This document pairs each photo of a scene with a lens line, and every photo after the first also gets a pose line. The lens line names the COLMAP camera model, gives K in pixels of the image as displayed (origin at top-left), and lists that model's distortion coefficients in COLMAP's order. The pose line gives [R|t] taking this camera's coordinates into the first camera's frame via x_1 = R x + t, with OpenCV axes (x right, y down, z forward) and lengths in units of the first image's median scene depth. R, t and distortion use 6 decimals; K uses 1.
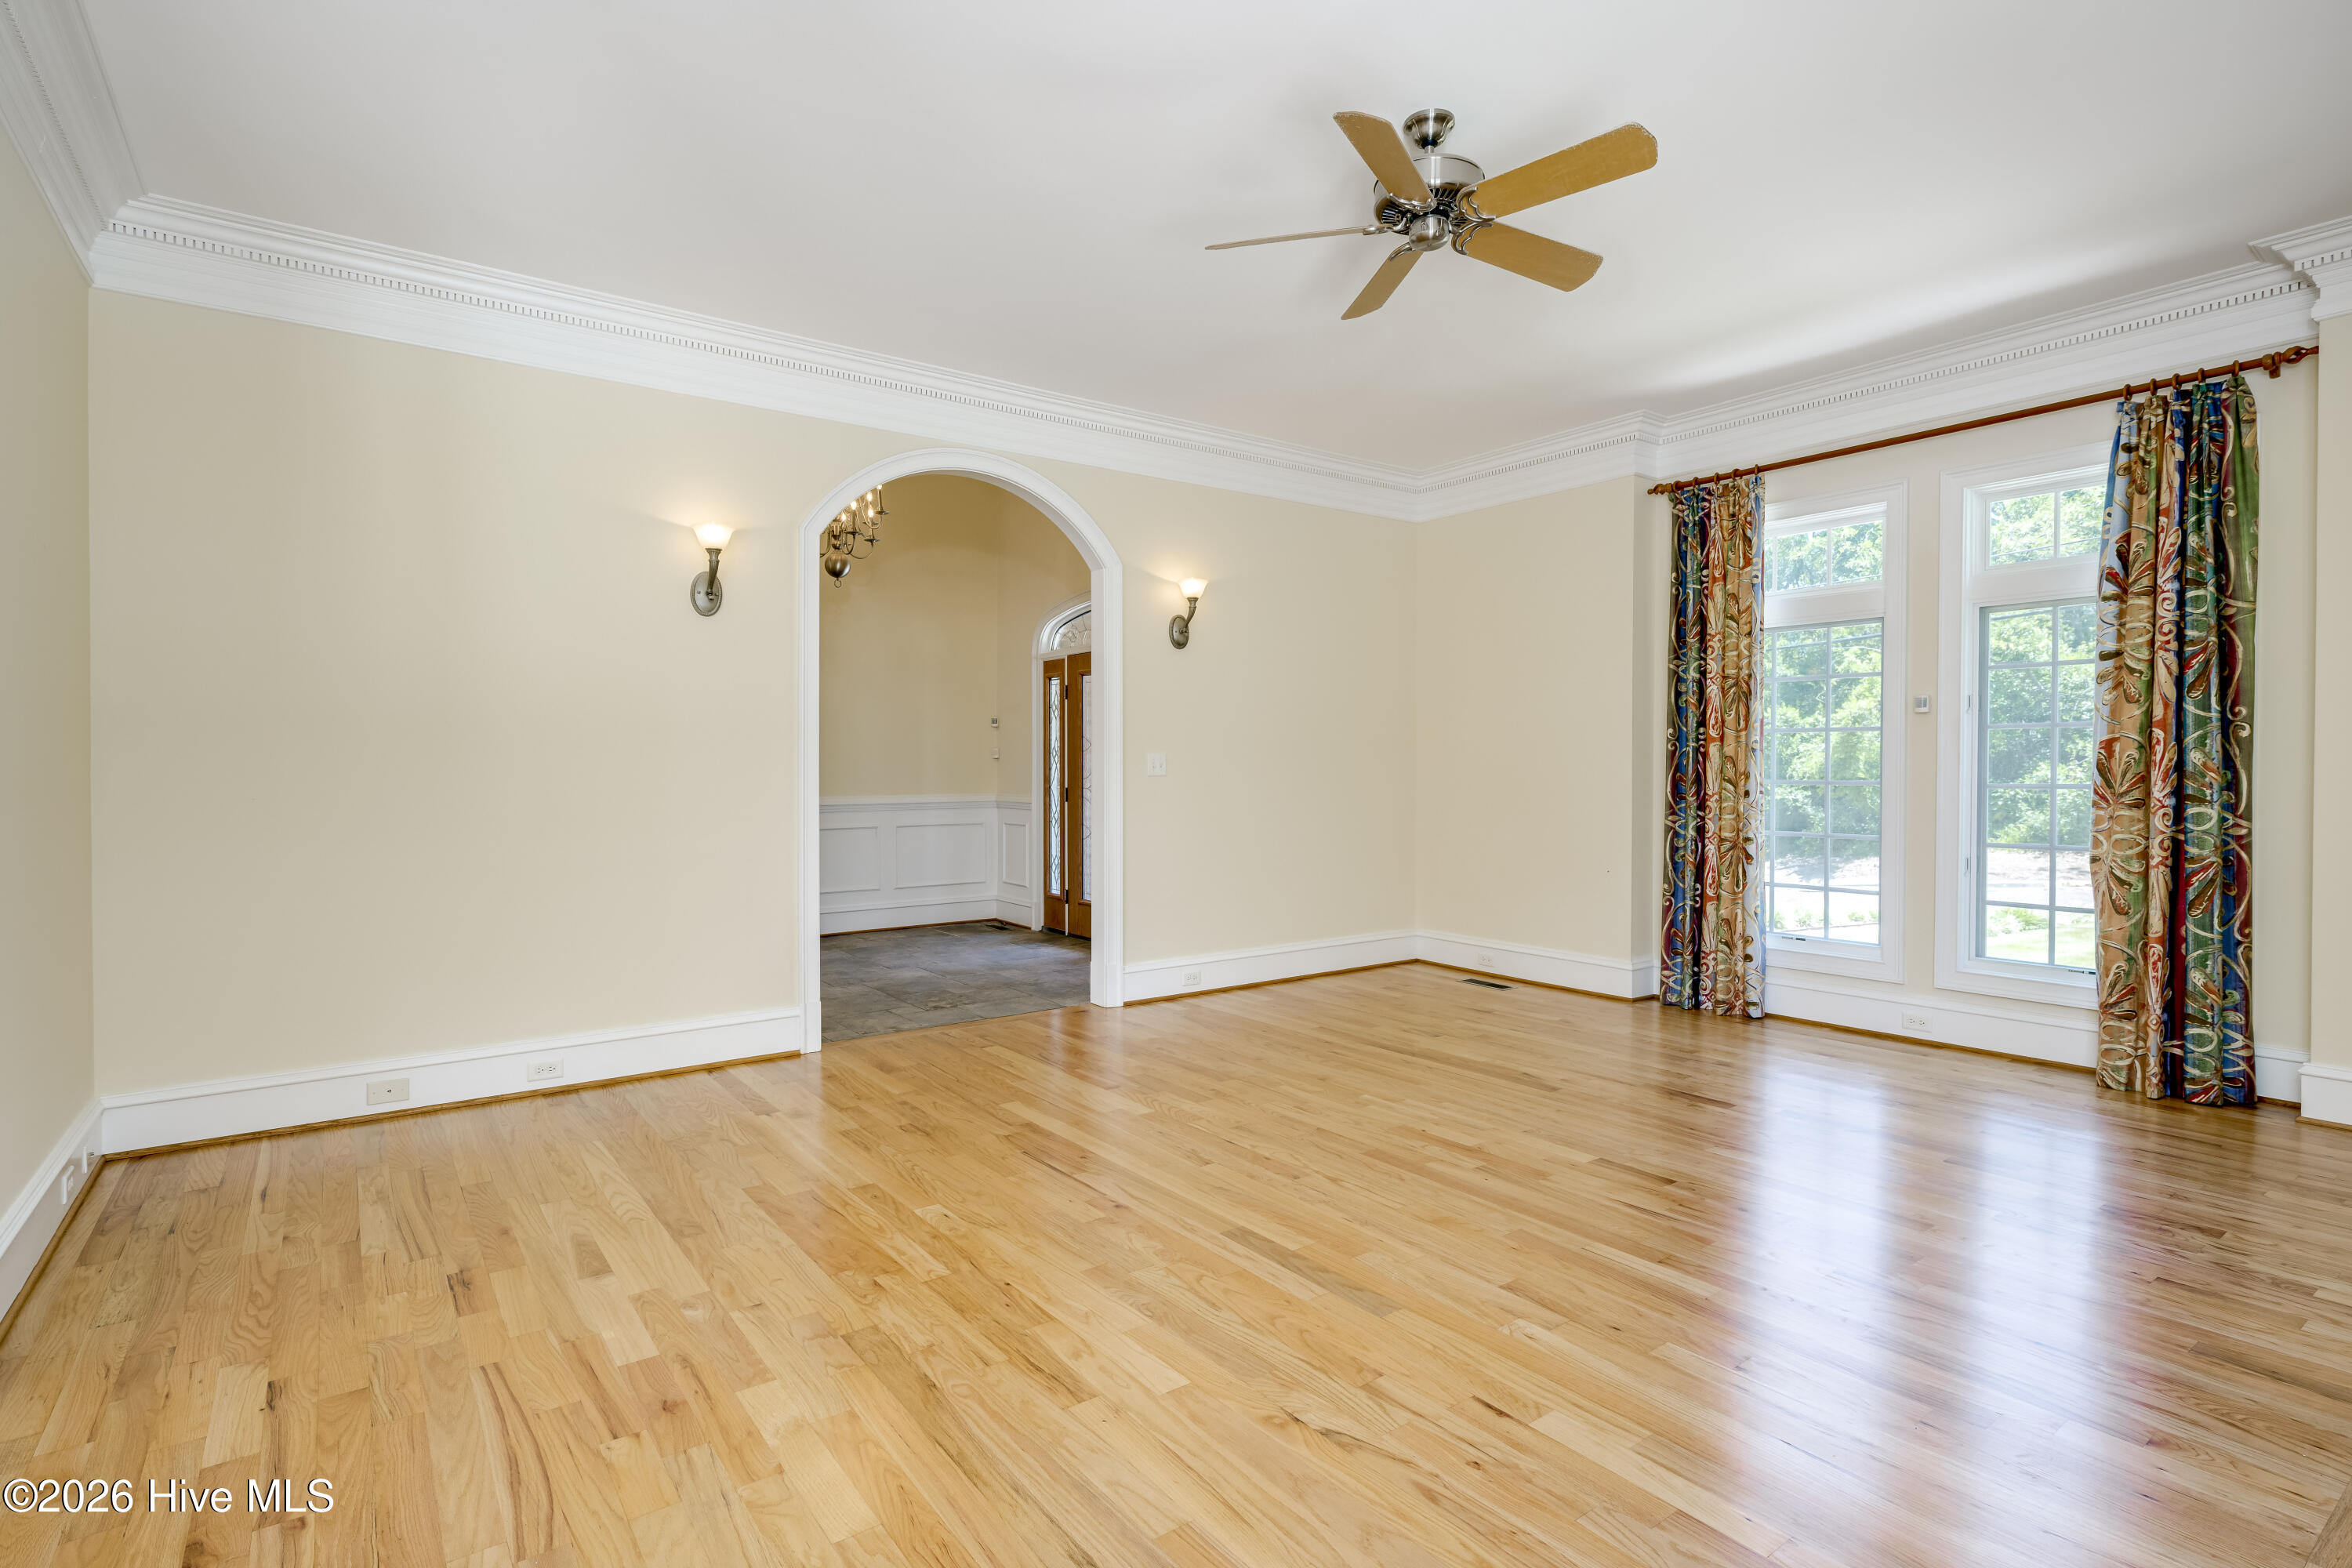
lens RADIAL K [[1154.9, 0, 1185.5], [0, 1154.9, 775.6], [0, 0, 1]] dist [-0.000769, -0.000045]
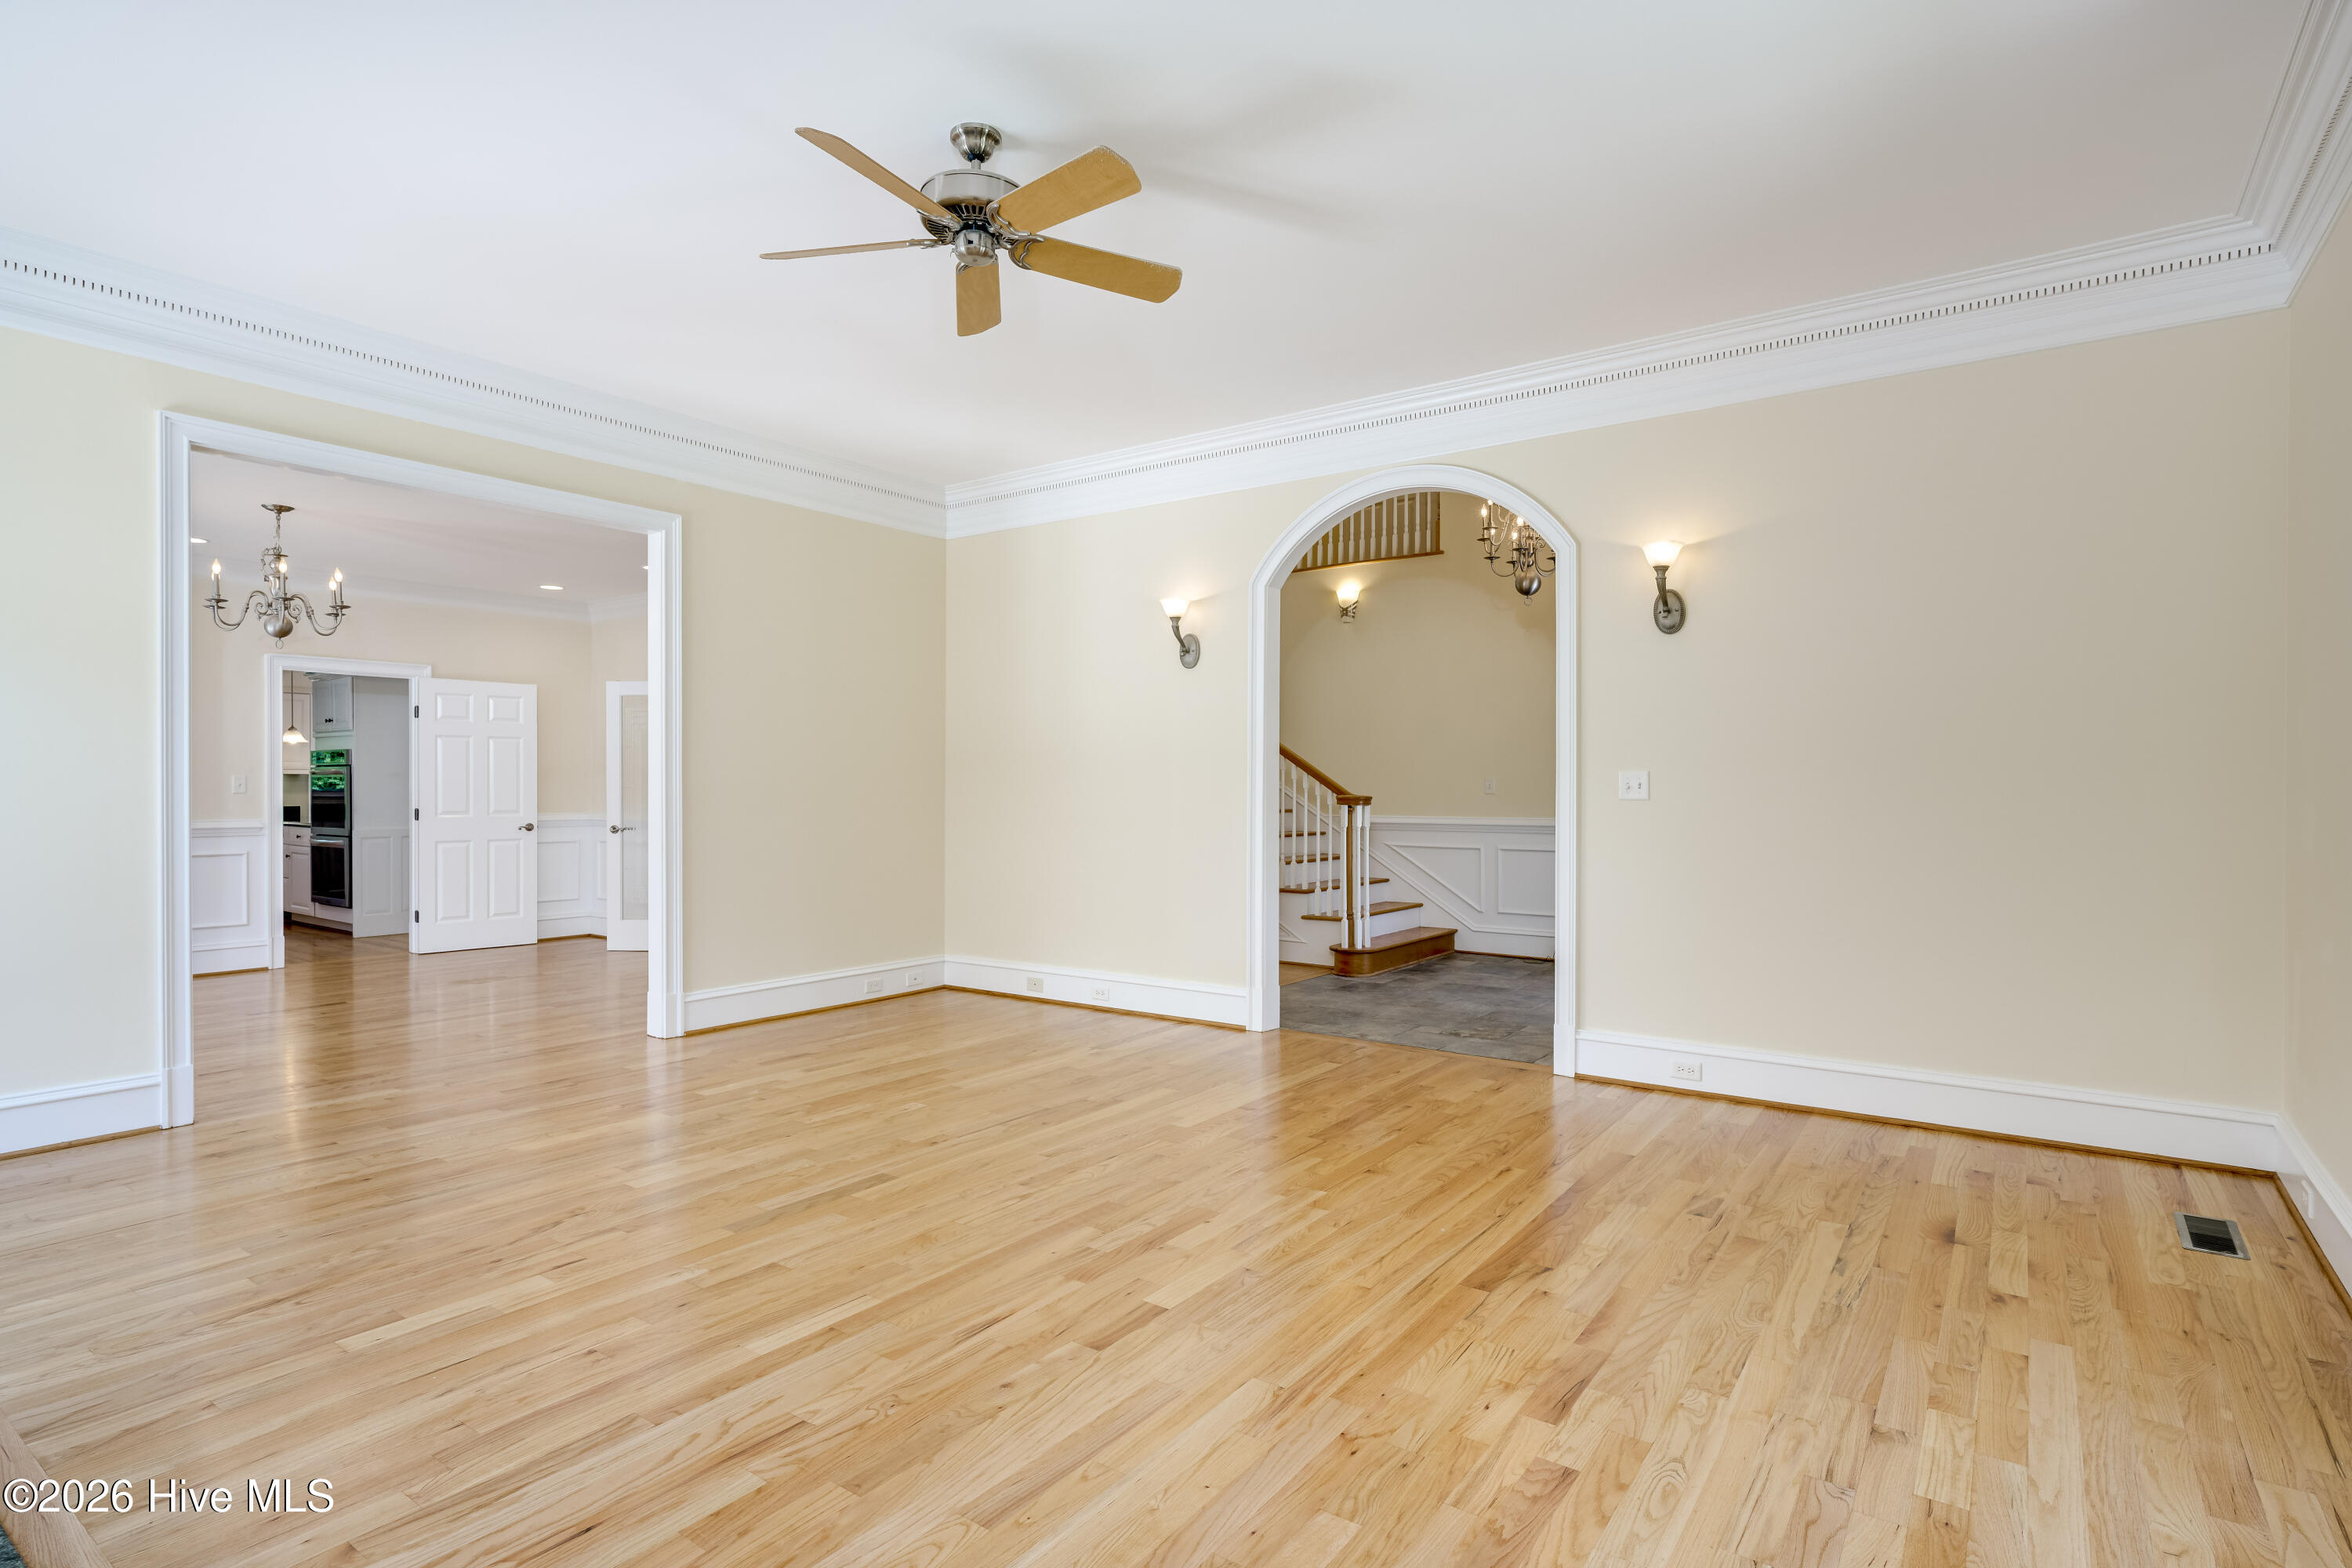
lens RADIAL K [[1192.8, 0, 1175.3], [0, 1192.8, 793.8], [0, 0, 1]] dist [-0.002249, -0.001020]
pose [[0.297216, 0.007883, -0.954778, 1.064533], [-0.010274, 0.999934, 0.005058, -0.007888], [0.954755, 0.008306, 0.297277, 0.746761]]
